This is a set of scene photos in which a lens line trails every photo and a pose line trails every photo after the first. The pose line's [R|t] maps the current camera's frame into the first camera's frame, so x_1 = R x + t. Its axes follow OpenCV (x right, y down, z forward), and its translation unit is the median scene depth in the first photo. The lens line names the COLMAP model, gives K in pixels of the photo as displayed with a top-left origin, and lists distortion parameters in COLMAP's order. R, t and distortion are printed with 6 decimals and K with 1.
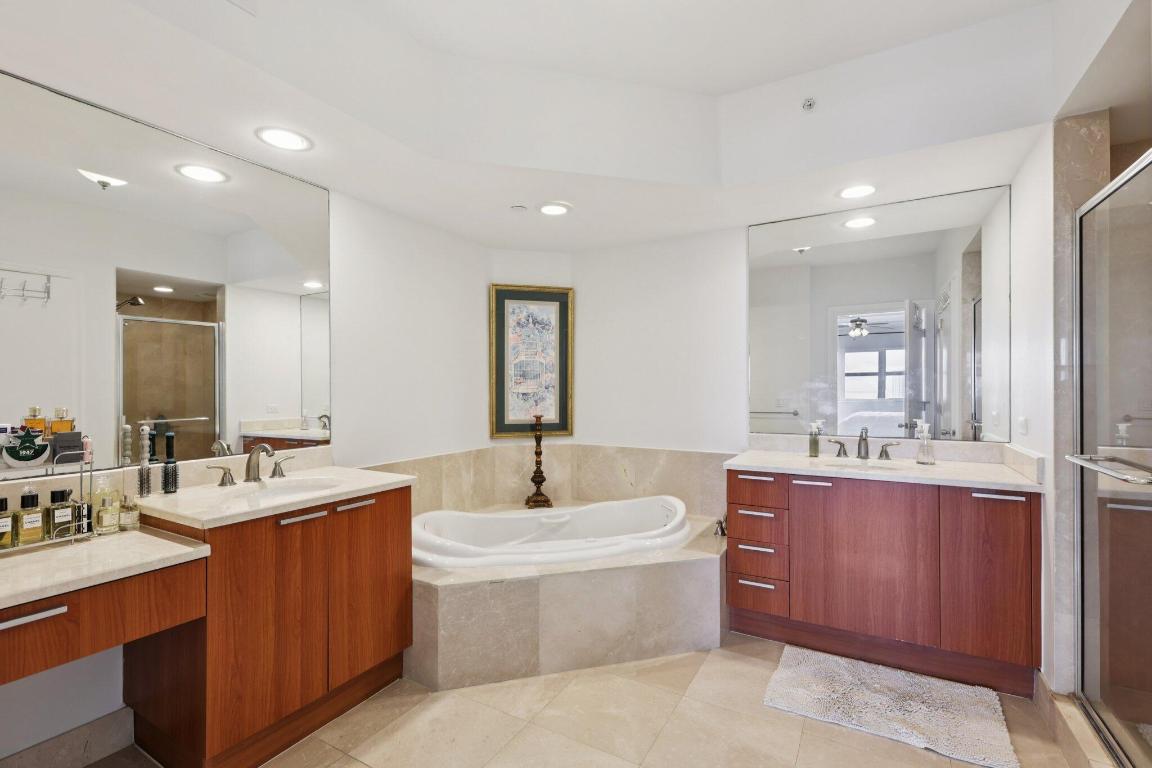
lens RADIAL K [[511.2, 0, 578.6], [0, 511.2, 384.7], [0, 0, 1]] dist [-0.000089, 0.000292]
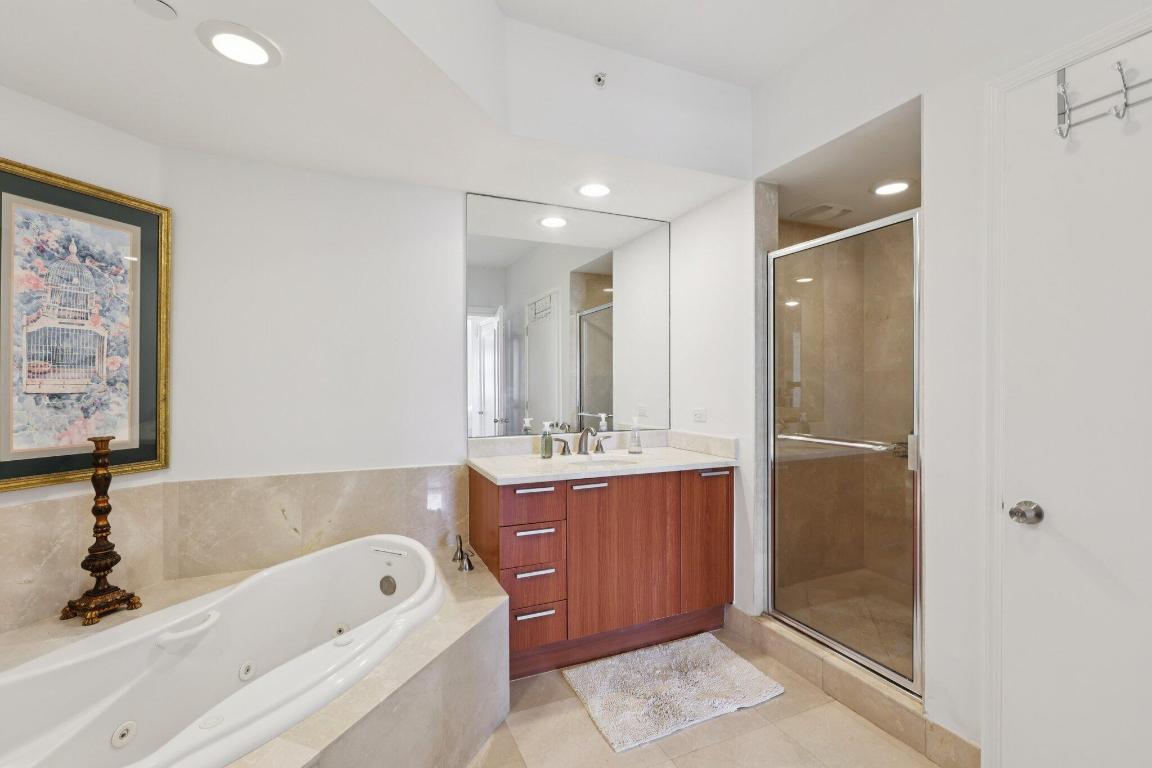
lens RADIAL K [[511.2, 0, 578.6], [0, 511.2, 384.7], [0, 0, 1]] dist [-0.000089, 0.000292]
pose [[0.593239, 0.004270, 0.805015, -0.206878], [-0.005468, 0.999984, -0.001275, 0.005490], [-0.805008, -0.003646, 0.593253, 0.306961]]
